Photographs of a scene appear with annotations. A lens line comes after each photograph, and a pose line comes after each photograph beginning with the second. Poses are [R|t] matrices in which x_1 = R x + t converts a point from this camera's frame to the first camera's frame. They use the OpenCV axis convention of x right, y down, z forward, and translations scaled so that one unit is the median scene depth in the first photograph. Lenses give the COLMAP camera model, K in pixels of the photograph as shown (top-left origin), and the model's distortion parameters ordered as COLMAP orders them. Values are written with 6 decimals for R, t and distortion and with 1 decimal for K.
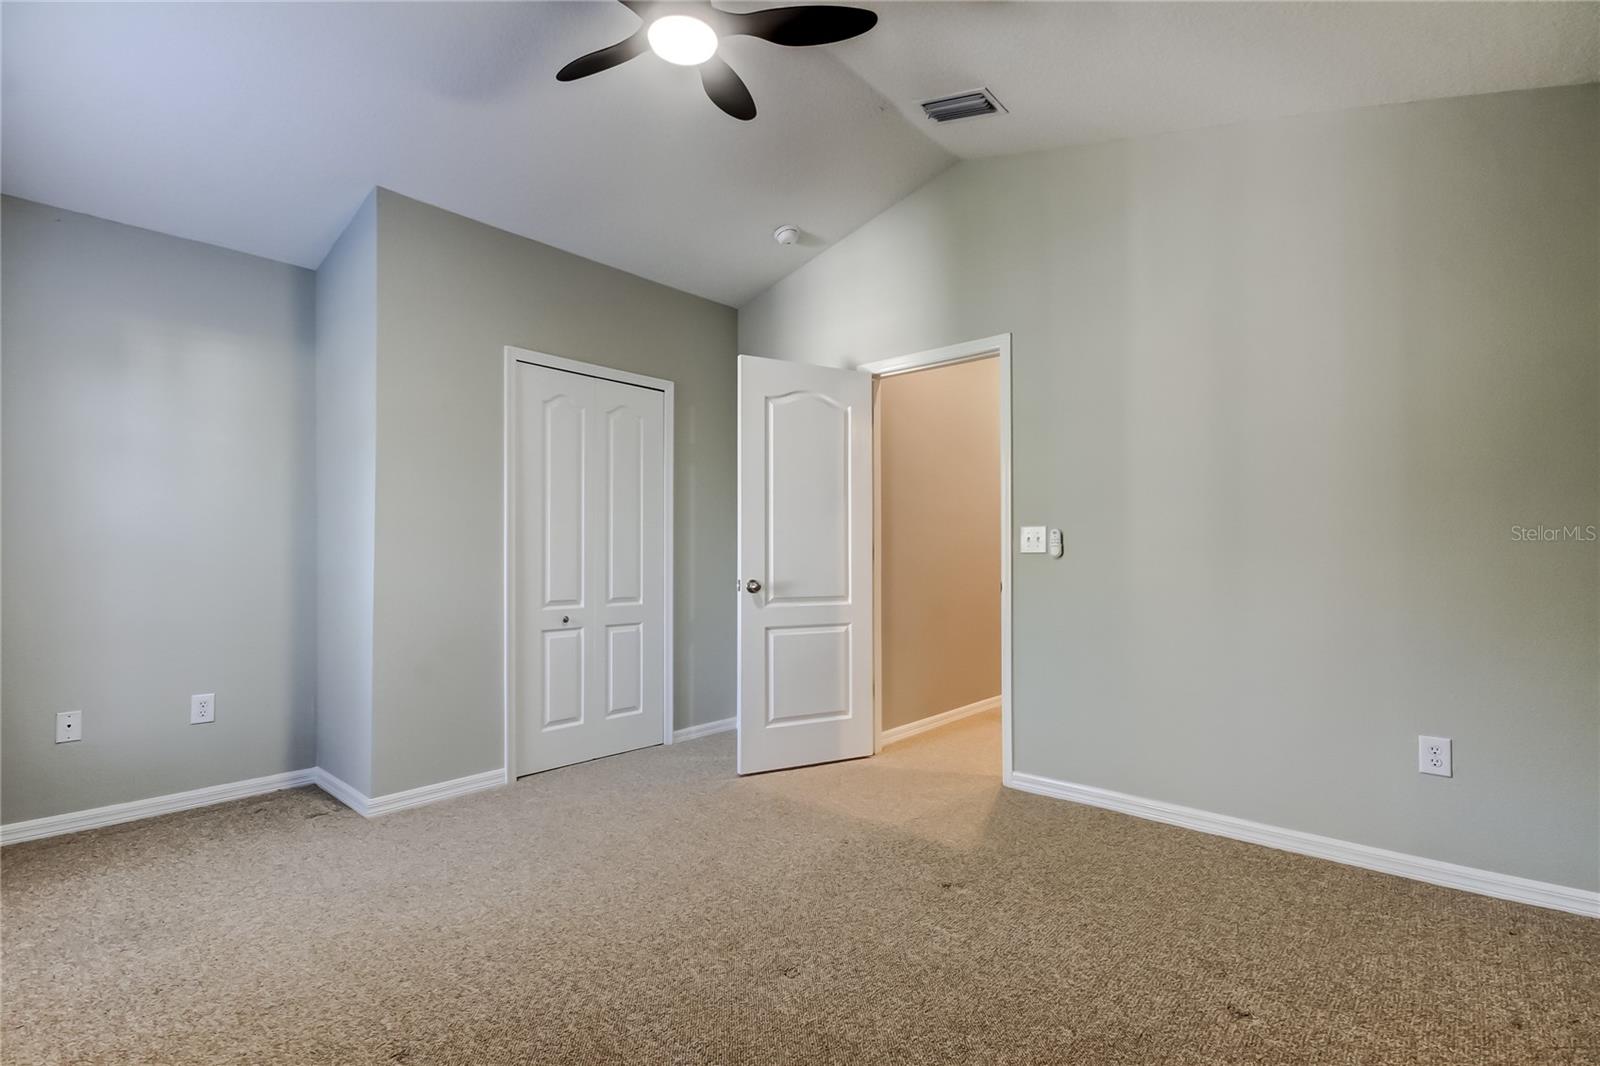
lens RADIAL K [[747.7, 0, 821.1], [0, 747.7, 549.7], [0, 0, 1]] dist [0.005036, 0.000148]
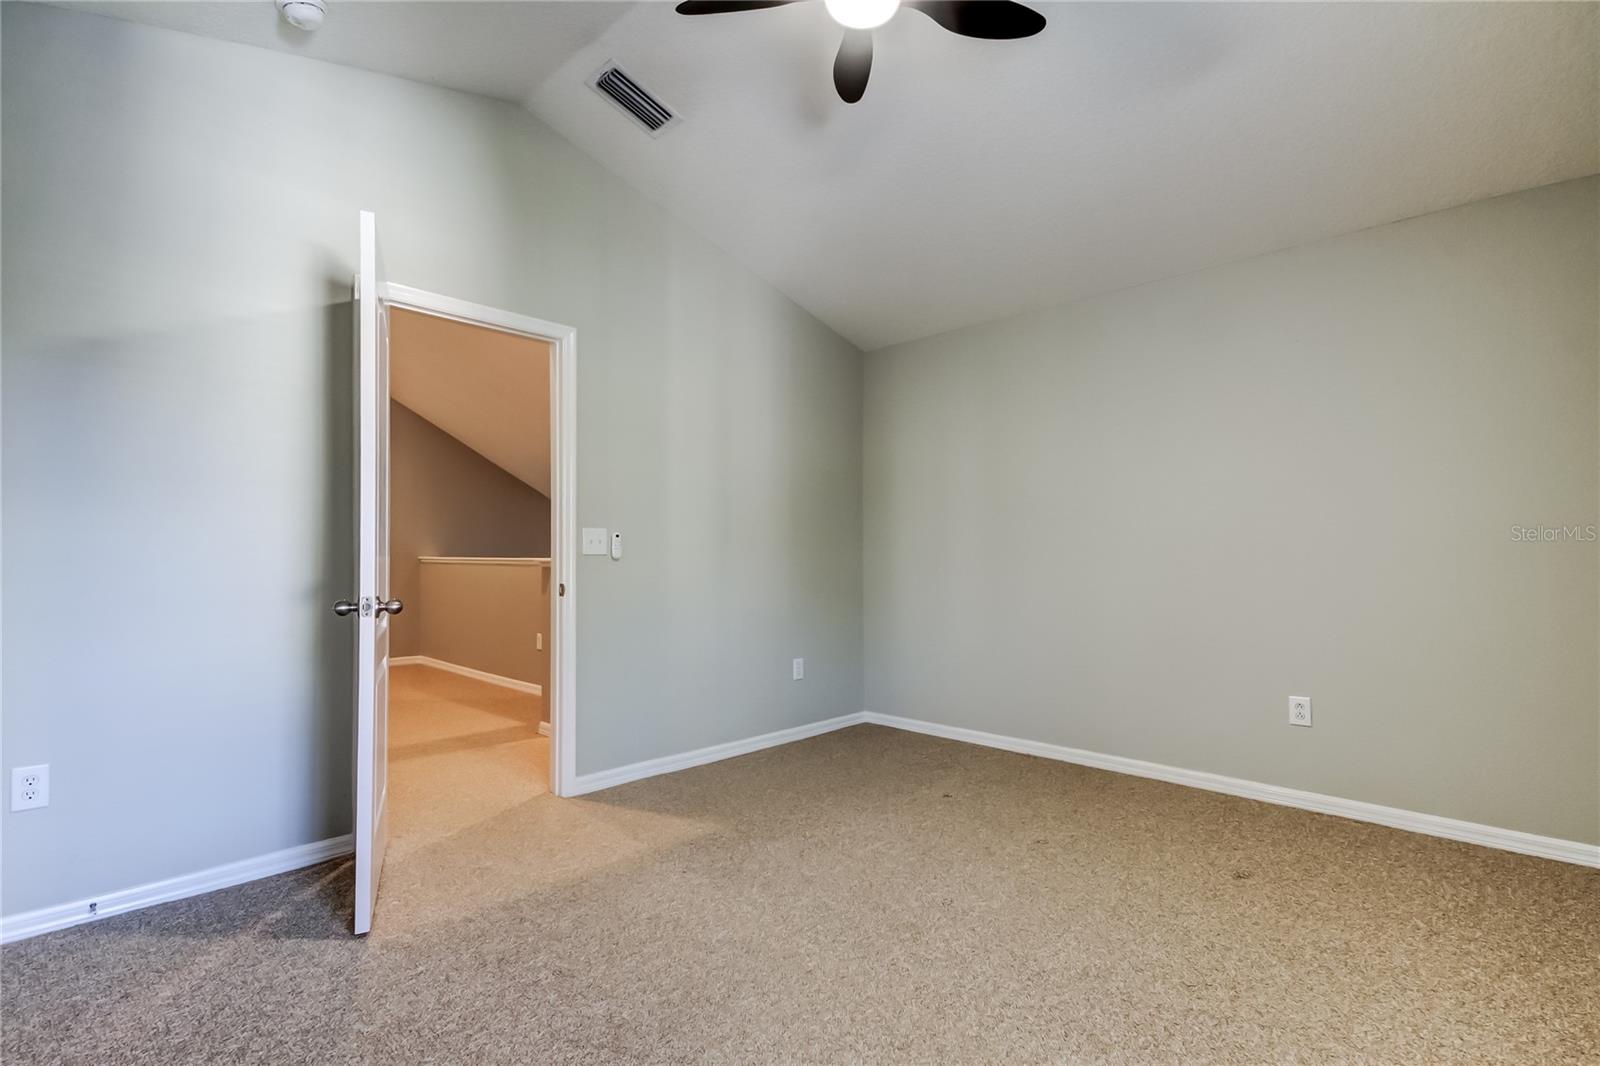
lens RADIAL K [[745.0, 0, 796.5], [0, 745.0, 554.1], [0, 0, 1]] dist [0.003465, 0.000468]
pose [[0.050069, 0.003896, 0.998738, -0.719914], [-0.006195, 0.999974, -0.003590, 0.005991], [-0.998727, -0.006007, 0.050092, 0.682928]]
